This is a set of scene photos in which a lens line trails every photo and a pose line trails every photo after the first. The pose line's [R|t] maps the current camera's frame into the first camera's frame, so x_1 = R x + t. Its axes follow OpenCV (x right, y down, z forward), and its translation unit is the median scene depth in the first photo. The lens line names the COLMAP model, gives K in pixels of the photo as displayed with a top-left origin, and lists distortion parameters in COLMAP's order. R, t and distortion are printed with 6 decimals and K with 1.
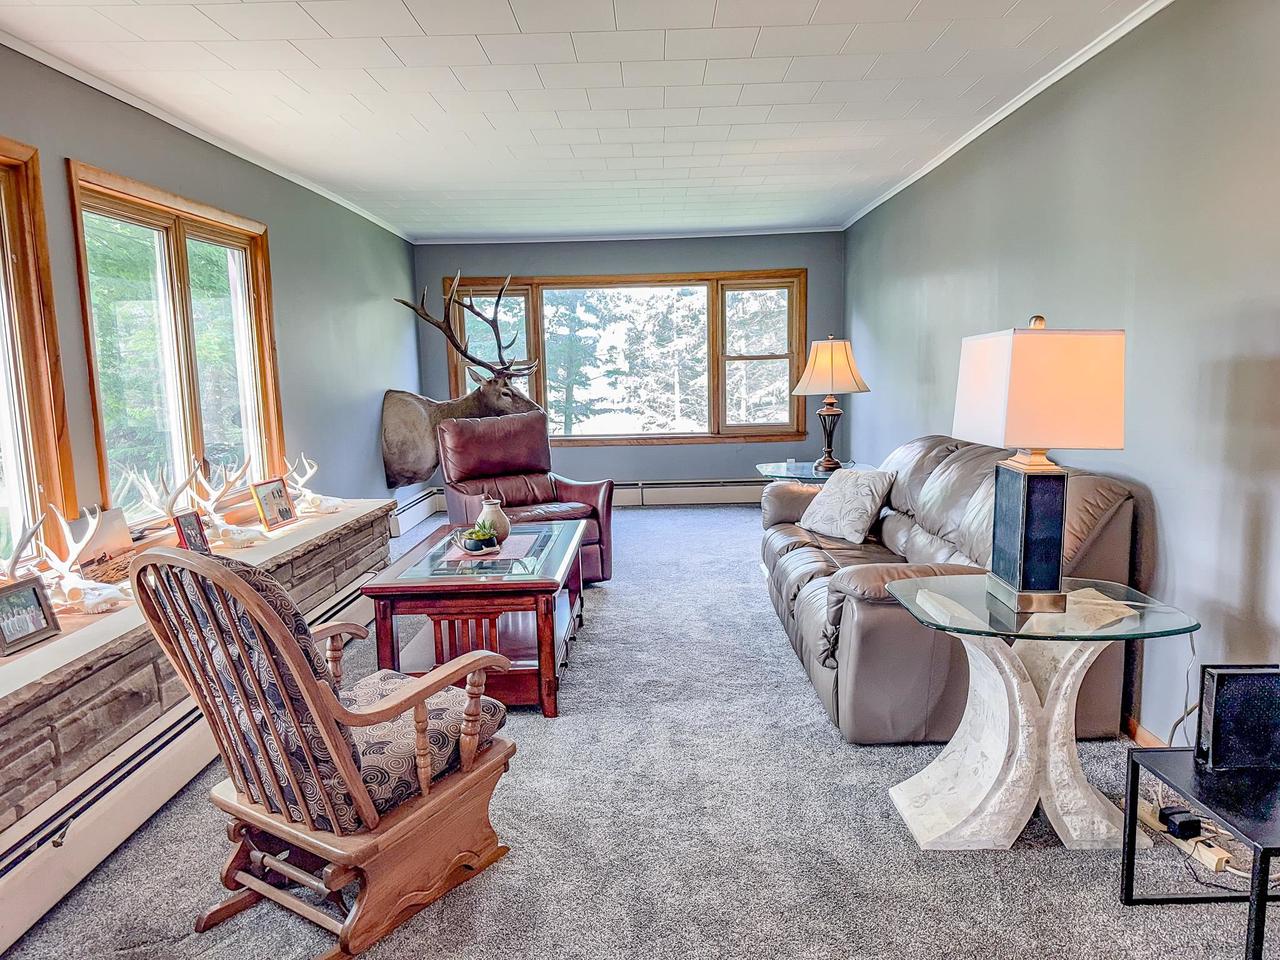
lens RADIAL K [[903.5, 0, 640.0], [0, 903.5, 480.0], [0, 0, 1]] dist [0.068325, -0.075690]
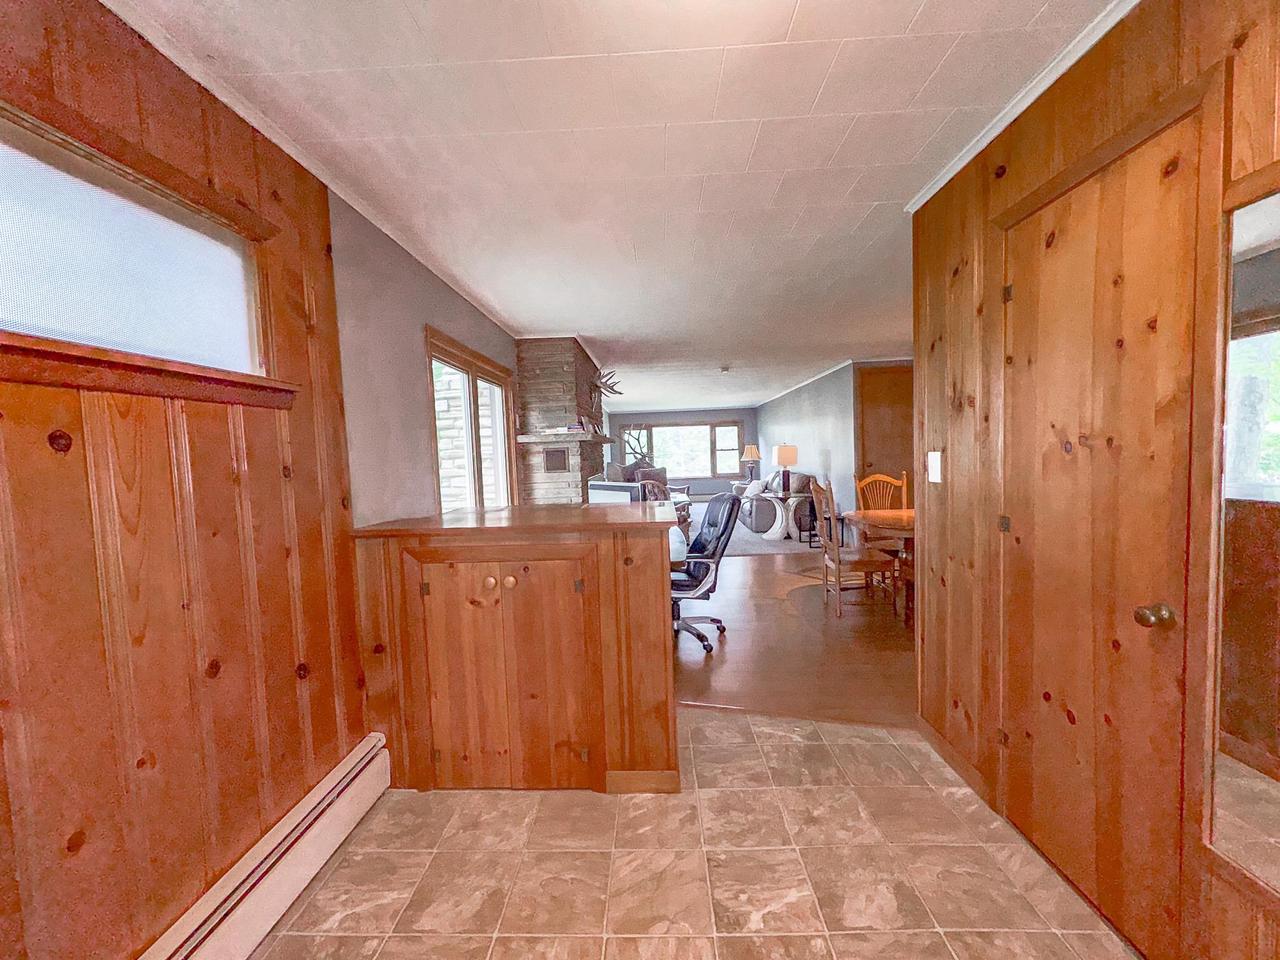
lens RADIAL K [[512.6, 0, 640.0], [0, 512.6, 480.0], [0, 0, 1]] dist [-0.000156, -0.000003]
pose [[0.999716, -0.008126, -0.022381, -0.208902], [0.006389, 0.997042, -0.076590, 0.153417], [0.022937, 0.076425, 0.996811, -1.163964]]
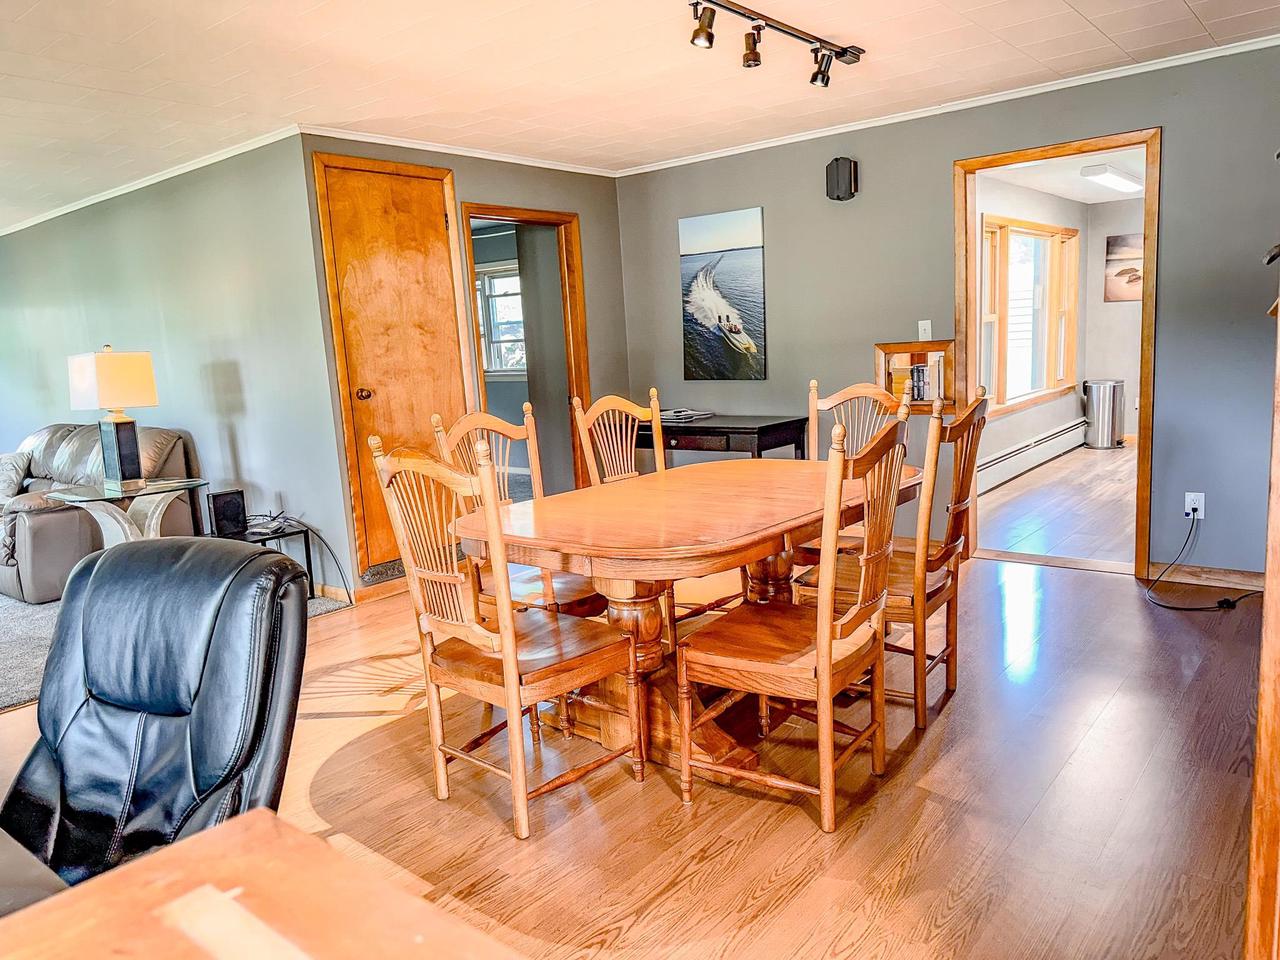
lens RADIAL K [[903.5, 0, 640.0], [0, 903.5, 480.0], [0, 0, 1]] dist [0.068325, -0.075690]
pose [[0.625425, -0.134596, 0.768588, -0.231619], [0.146623, 0.987736, 0.053662, 0.097936], [-0.766385, 0.079131, 0.637489, -0.640257]]
